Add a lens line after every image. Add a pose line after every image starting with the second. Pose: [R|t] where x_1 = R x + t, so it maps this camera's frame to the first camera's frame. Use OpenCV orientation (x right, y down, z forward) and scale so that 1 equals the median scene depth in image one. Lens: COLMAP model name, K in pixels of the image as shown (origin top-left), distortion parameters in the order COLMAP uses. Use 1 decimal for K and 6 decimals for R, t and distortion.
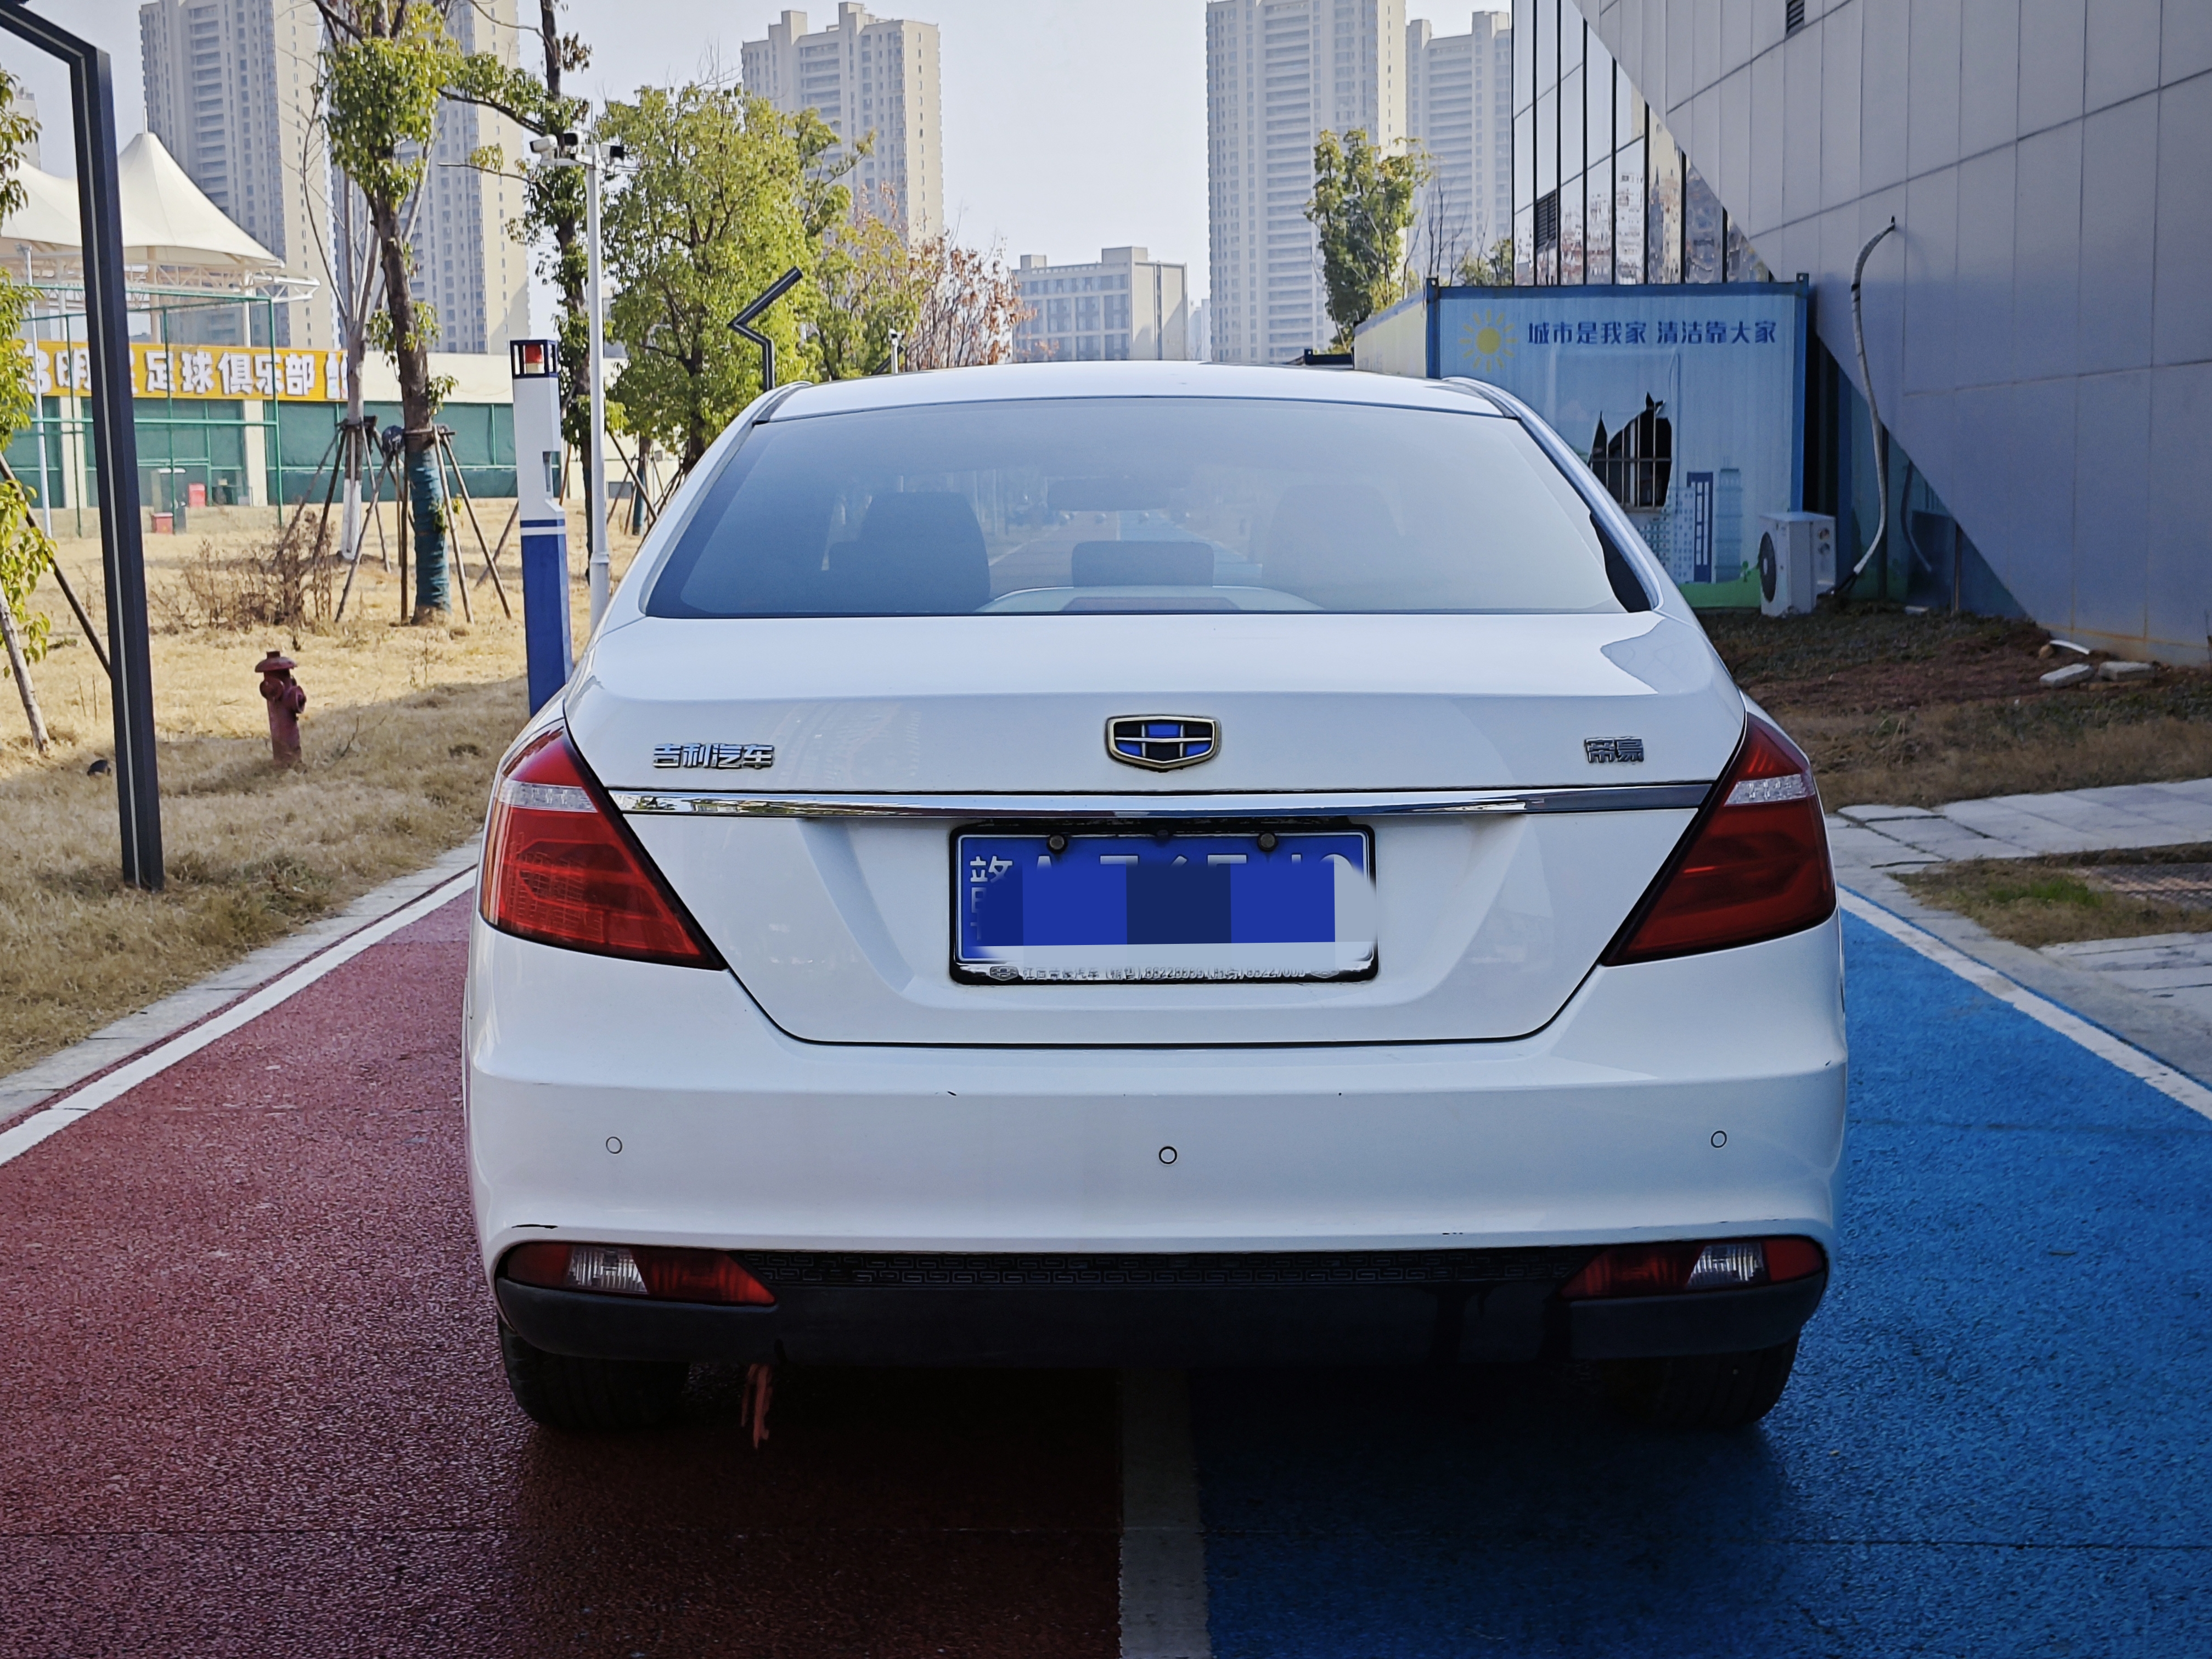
lens RADIAL K [[2992.7, 0, 1106.0], [0, 2992.7, 829.5], [0, 0, 1]] dist [0.048794, 0.042526]
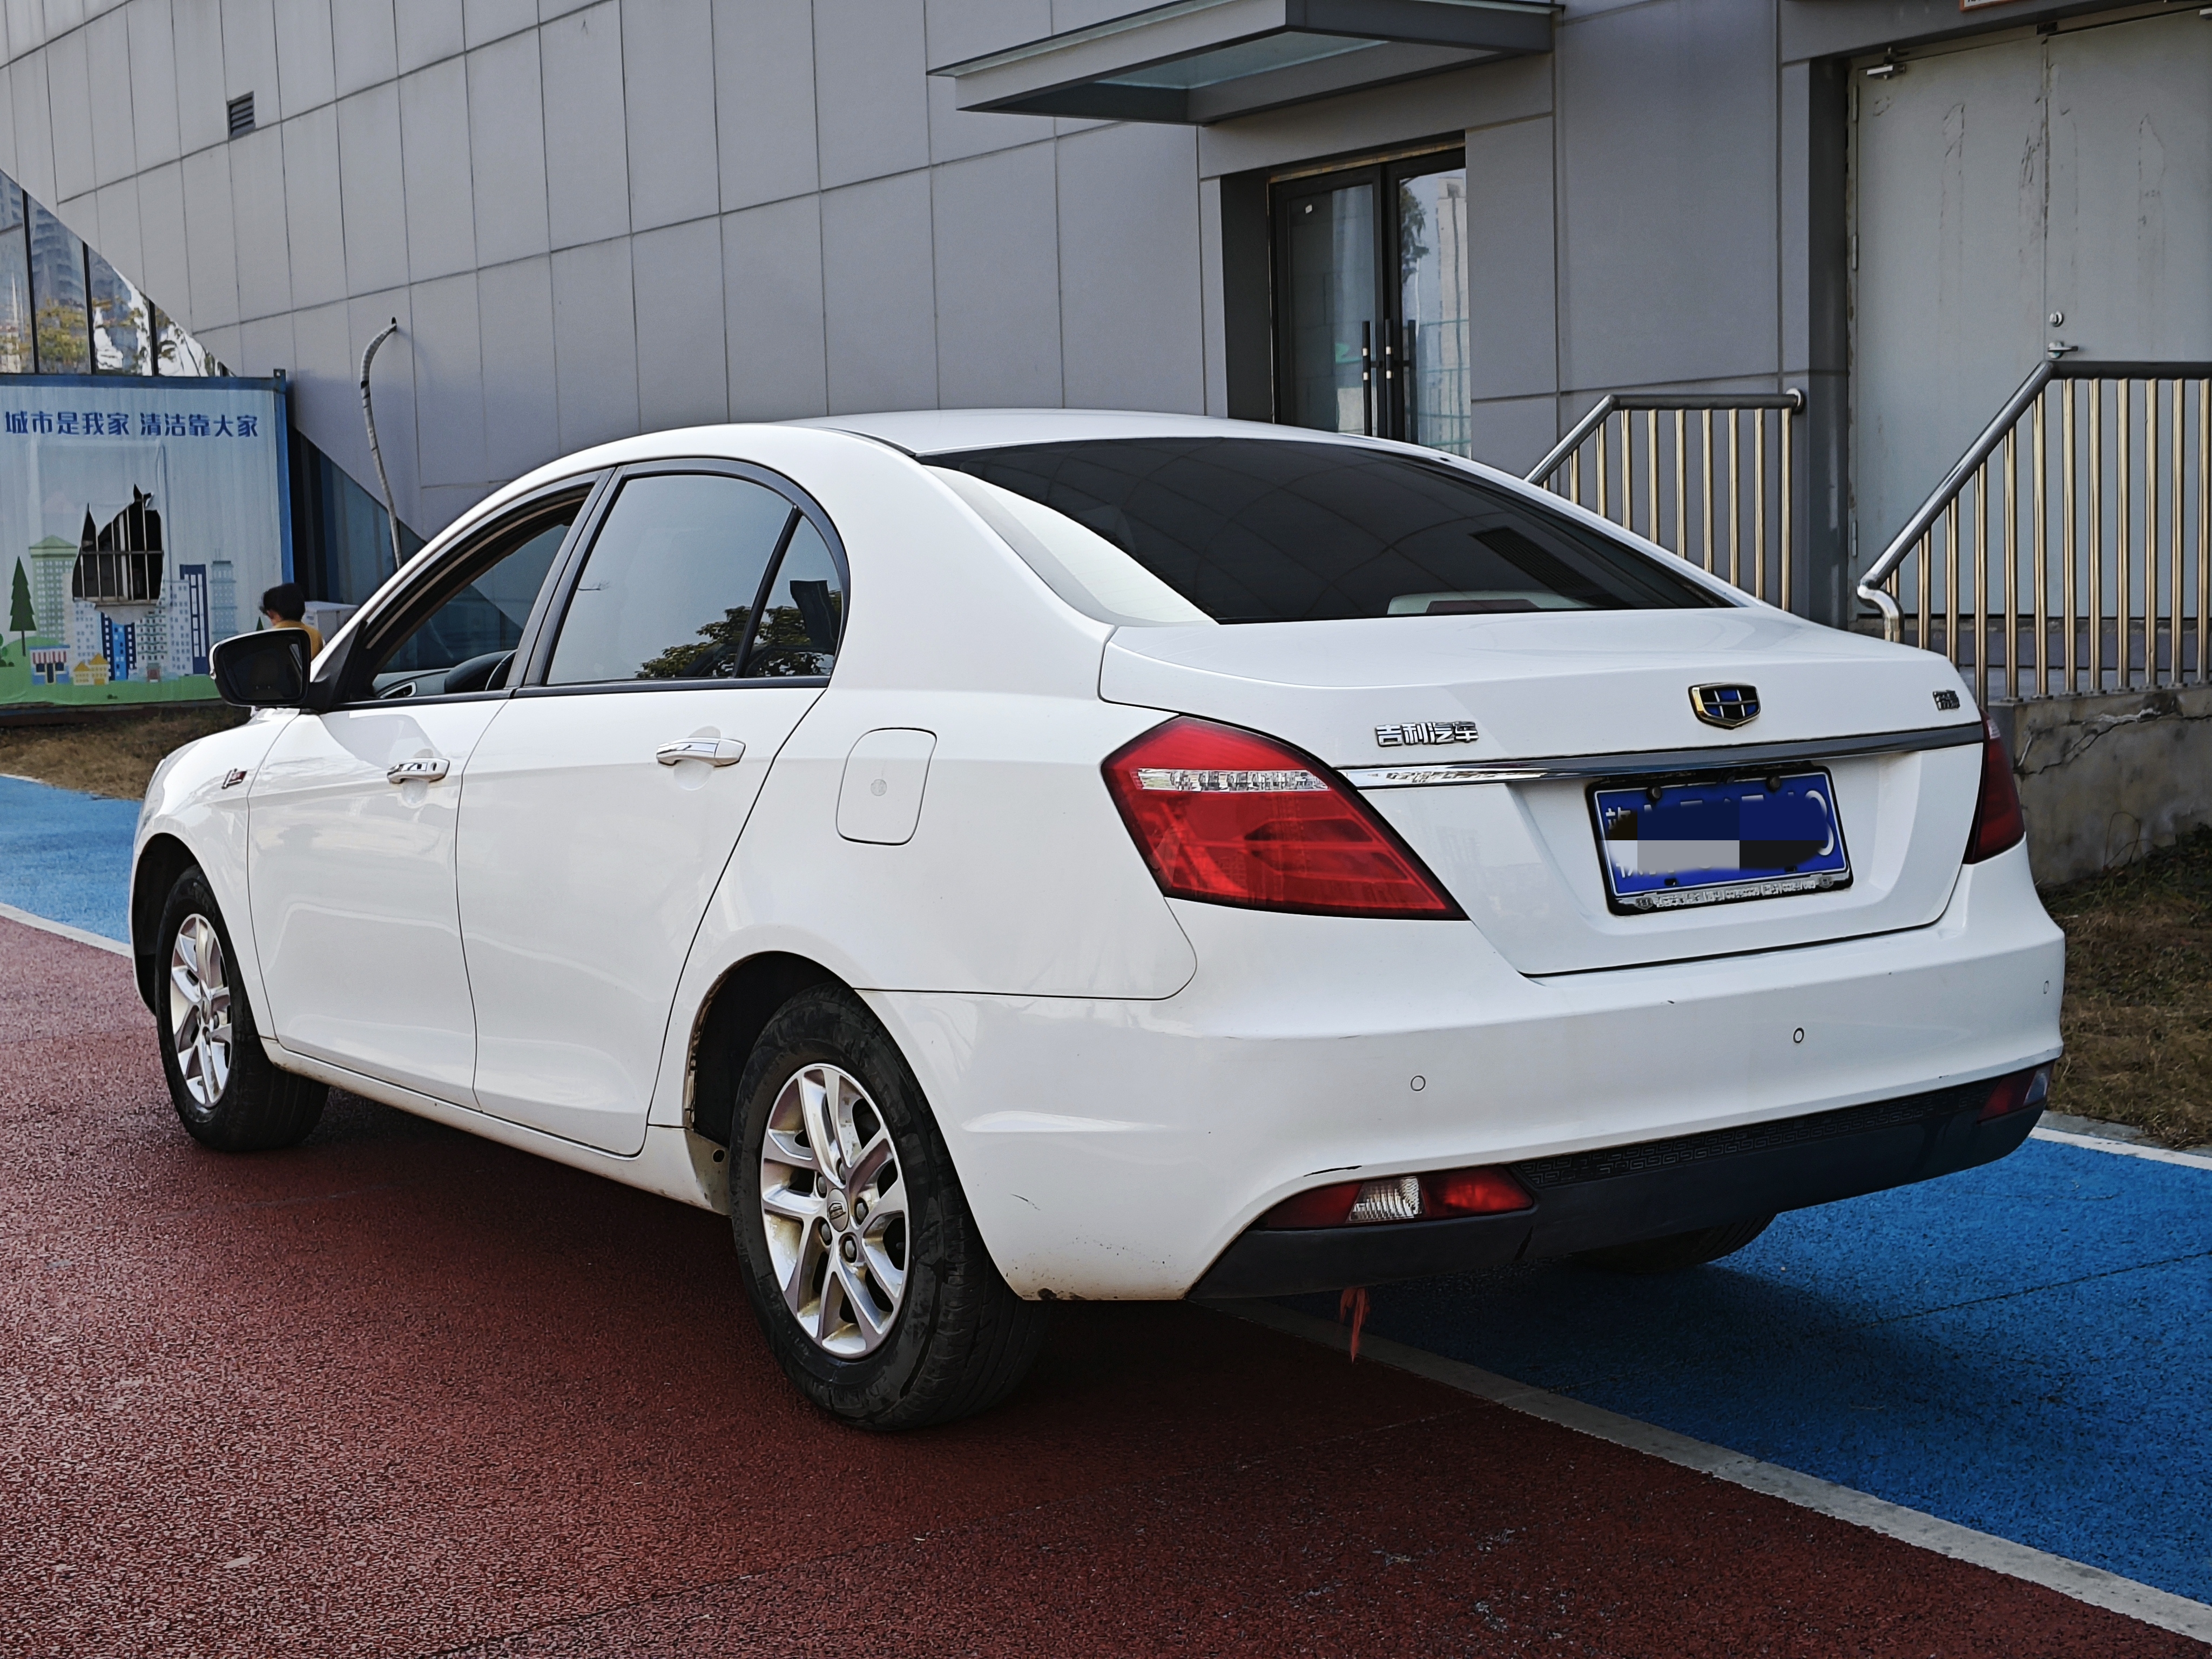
lens RADIAL K [[2953.0, 0, 1106.0], [0, 2953.0, 829.5], [0, 0, 1]] dist [0.033276, 0.085256]
pose [[0.826679, -0.062251, 0.559219, -0.108984], [0.080666, 0.996707, -0.008294, 0.001391], [-0.556861, 0.051967, 0.828978, 0.018416]]
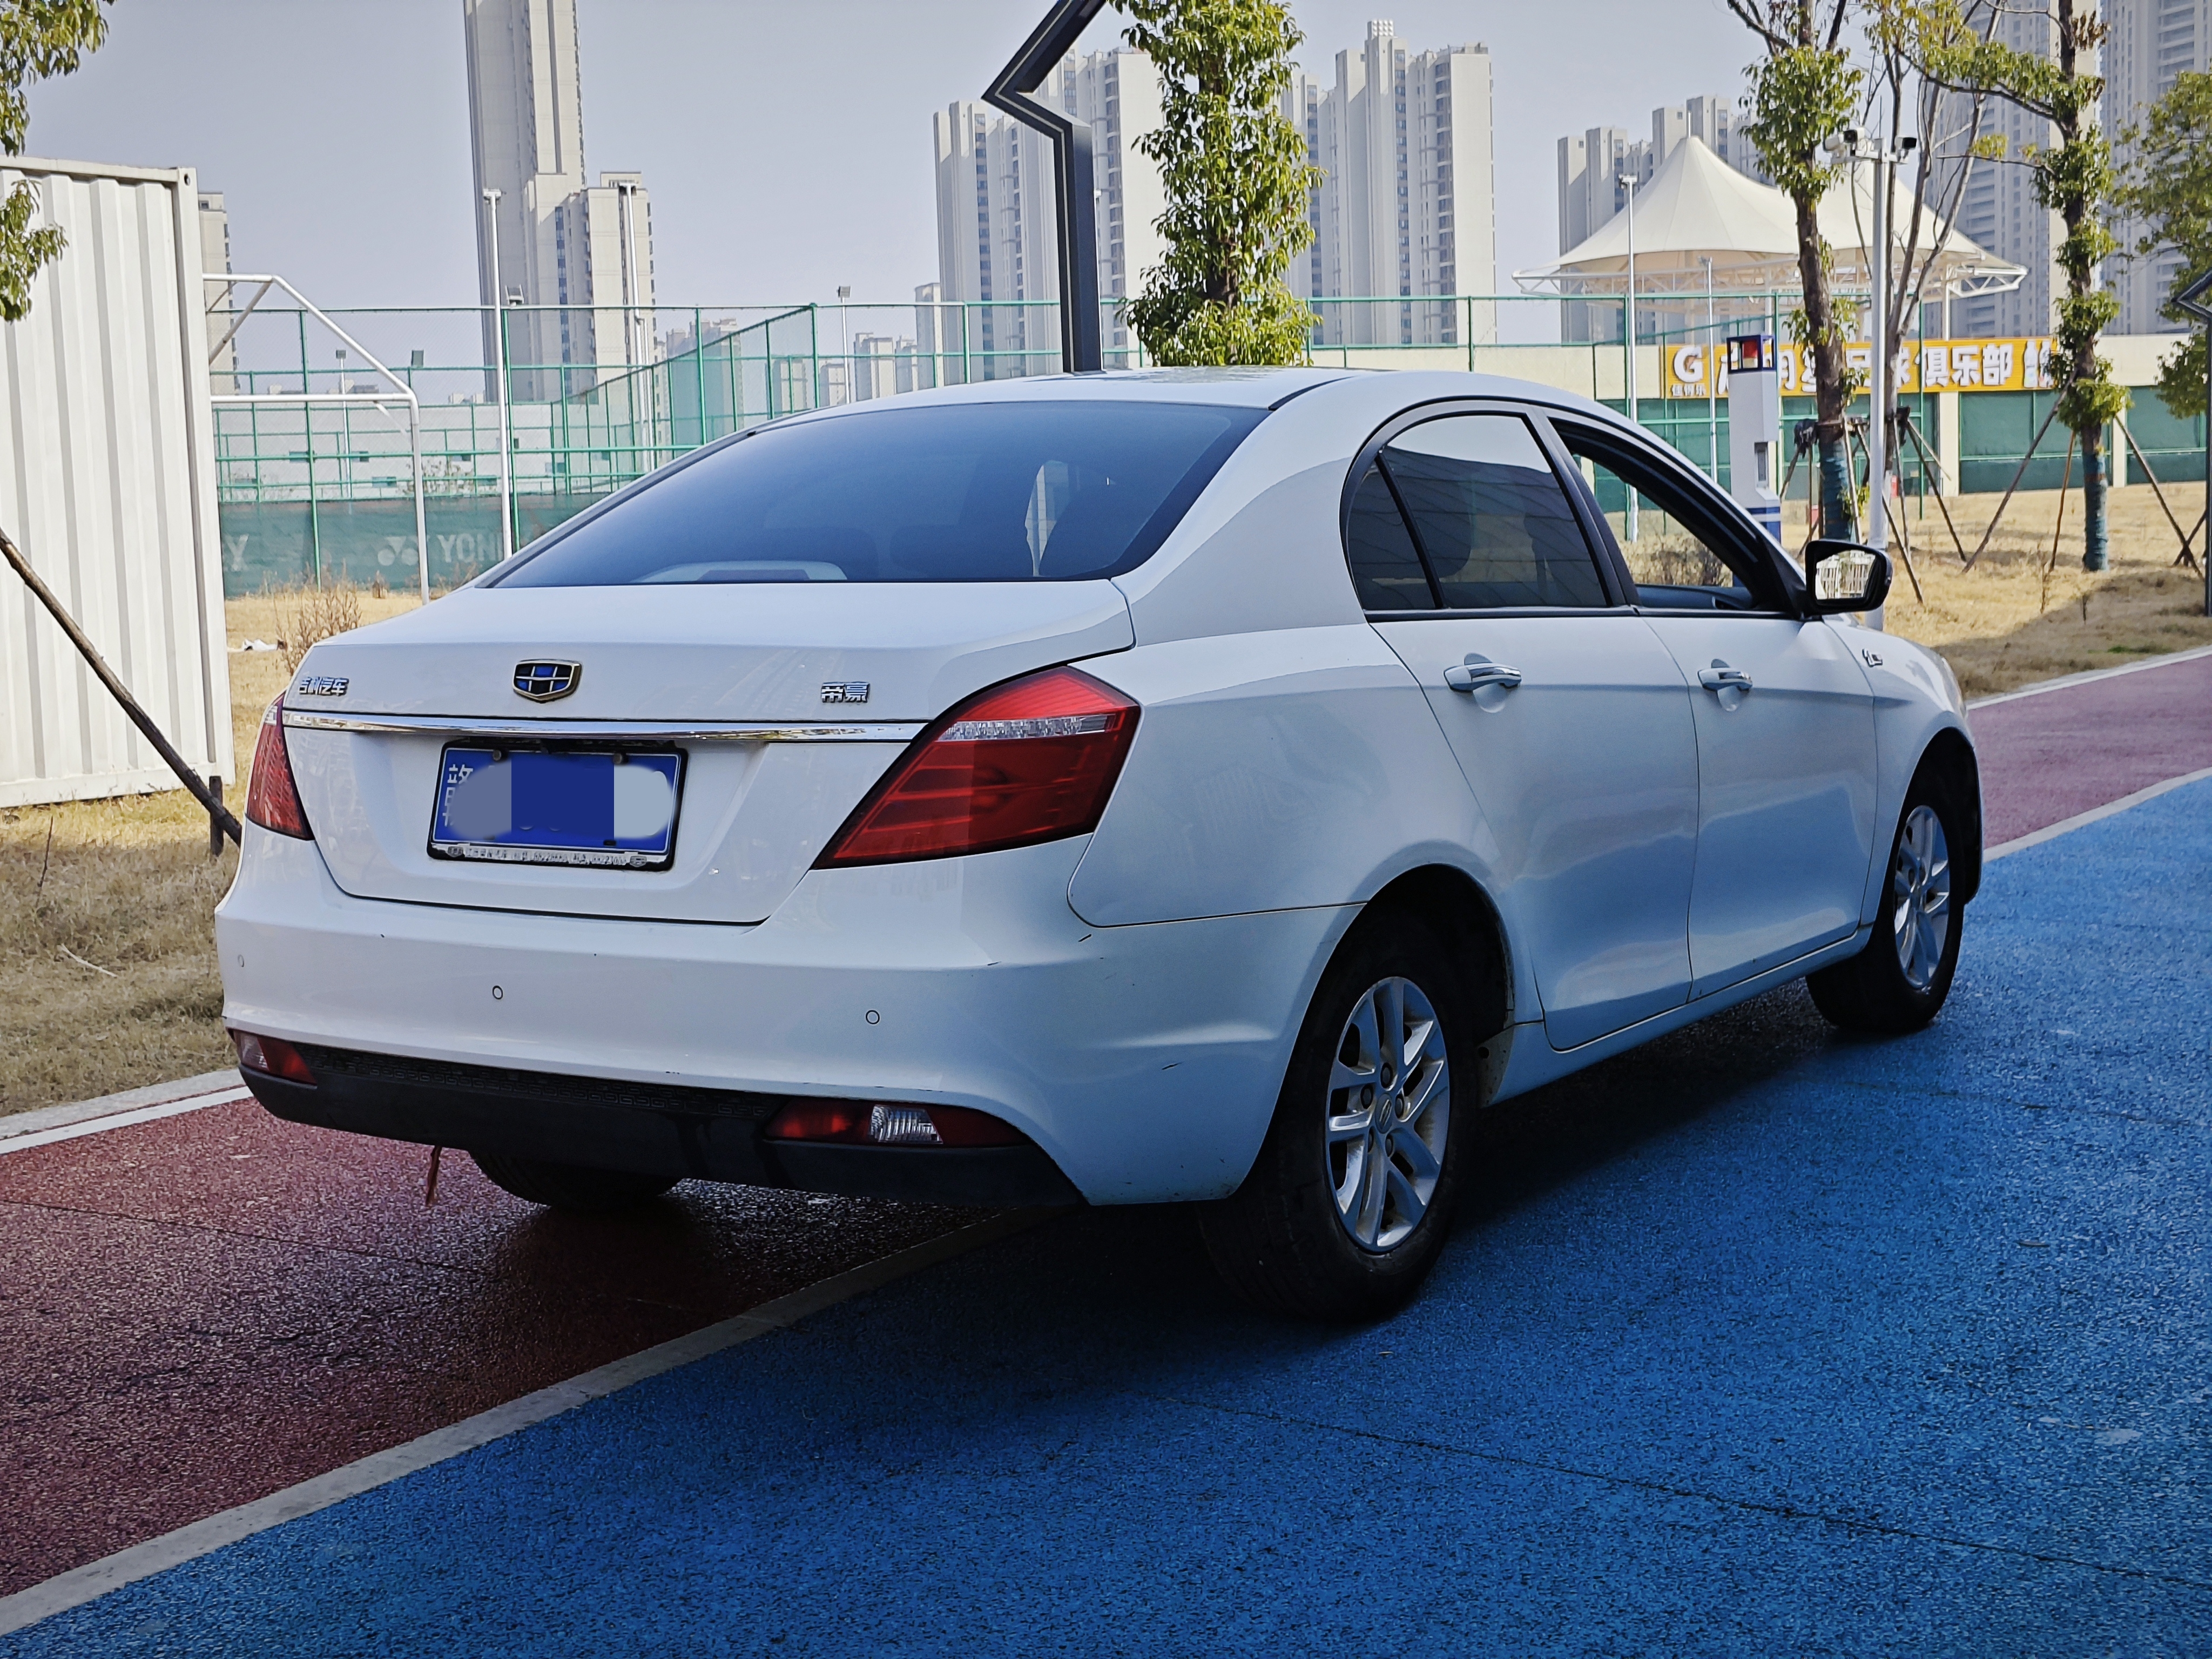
lens RADIAL K [[2953.0, 0, 1106.0], [0, 2953.0, 829.5], [0, 0, 1]] dist [0.033276, 0.085256]
pose [[0.844610, 0.042828, -0.533666, 0.114788], [-0.040278, 0.999053, 0.016430, 0.000578], [0.533865, 0.007618, 0.845535, 0.005642]]
